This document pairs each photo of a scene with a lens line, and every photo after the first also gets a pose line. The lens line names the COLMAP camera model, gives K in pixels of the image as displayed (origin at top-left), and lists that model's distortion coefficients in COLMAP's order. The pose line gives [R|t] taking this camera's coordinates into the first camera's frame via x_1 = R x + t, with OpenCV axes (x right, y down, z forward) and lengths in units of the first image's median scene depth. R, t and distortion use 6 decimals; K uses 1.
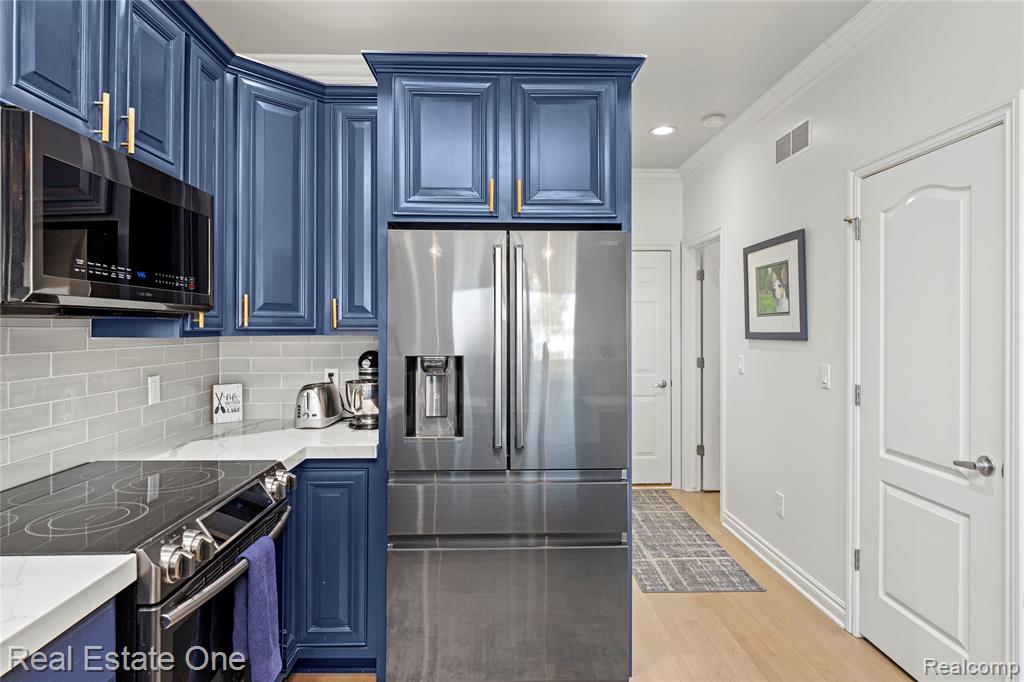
lens RADIAL K [[566.7, 0, 513.1], [0, 566.7, 327.3], [0, 0, 1]] dist [0.009114, -0.004623]
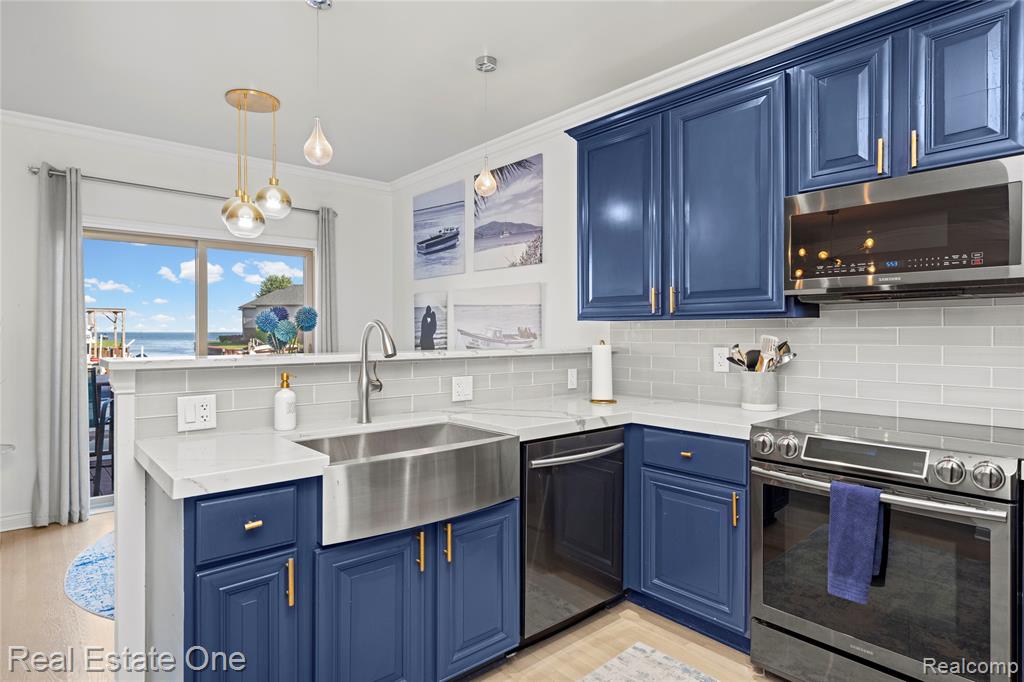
lens RADIAL K [[566.7, 0, 501.4], [0, 566.7, 336.9], [0, 0, 1]] dist [0.009114, -0.004623]
pose [[-0.791993, 0.006718, -0.610493, 0.589431], [-0.000615, 0.999930, 0.011801, 0.040976], [0.610530, 0.009721, -0.791934, 1.024229]]
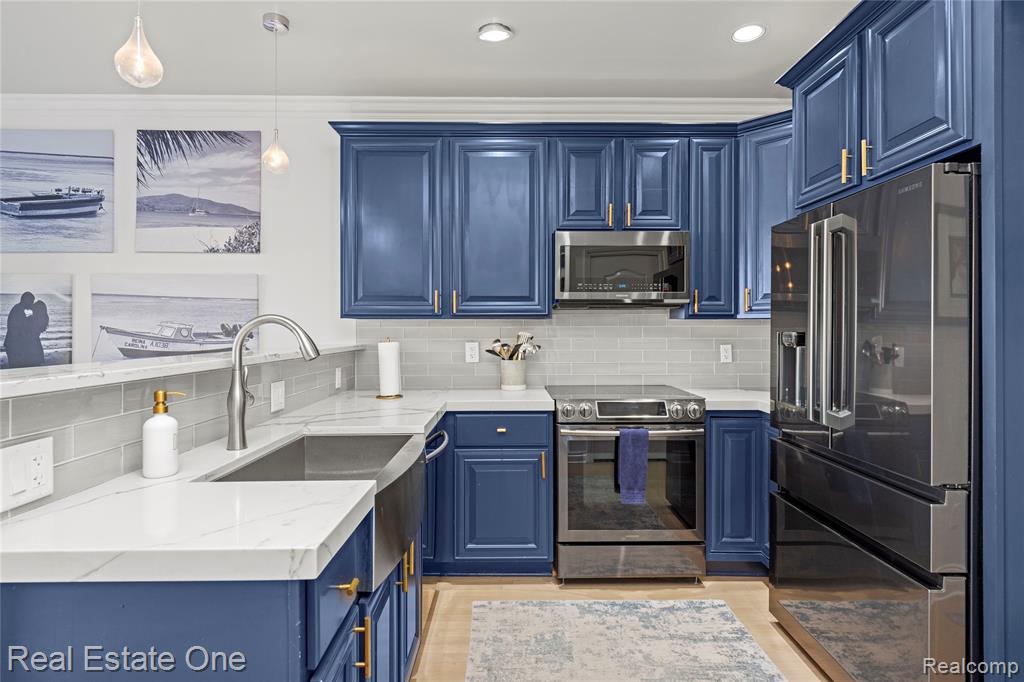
lens RADIAL K [[541.3, 0, 511.7], [0, 541.3, 327.2], [0, 0, 1]] dist [0.010975, -0.003002]
pose [[-0.036479, -0.002442, -0.999331, 0.898588], [-0.001786, 0.999996, -0.002378, 0.041600], [0.999333, 0.001698, -0.036484, 0.463311]]
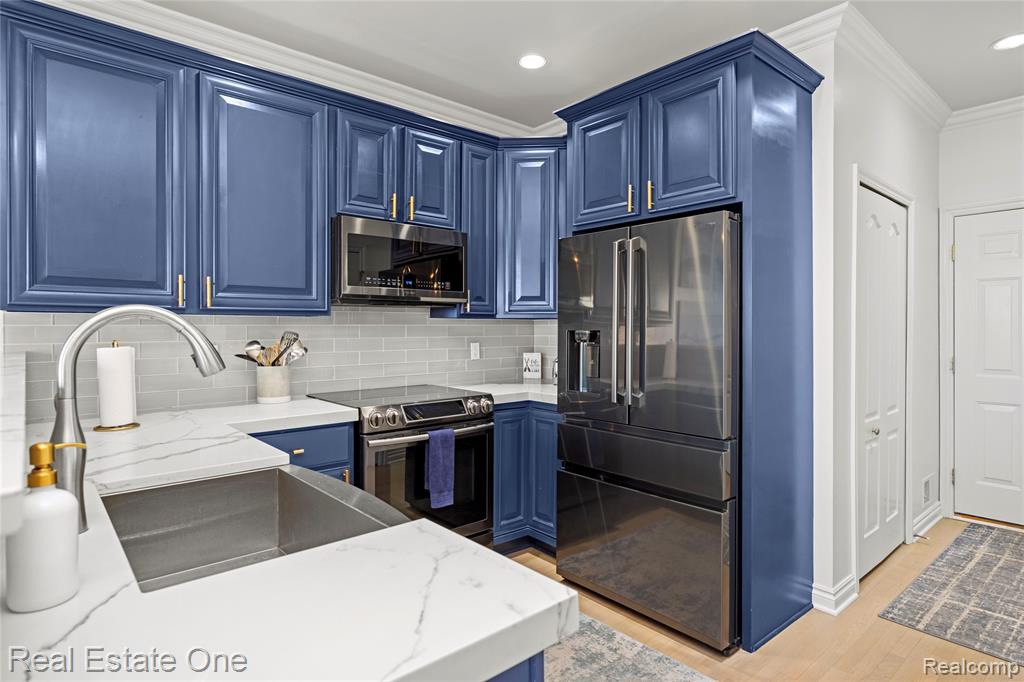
lens RADIAL K [[566.7, 0, 516.5], [0, 566.7, 329.8], [0, 0, 1]] dist [0.009114, -0.004623]
pose [[0.629973, 0.003830, -0.776608, 0.744183], [-0.001697, 0.999992, 0.003554, 0.041821], [0.776615, -0.000921, 0.629974, 0.044457]]
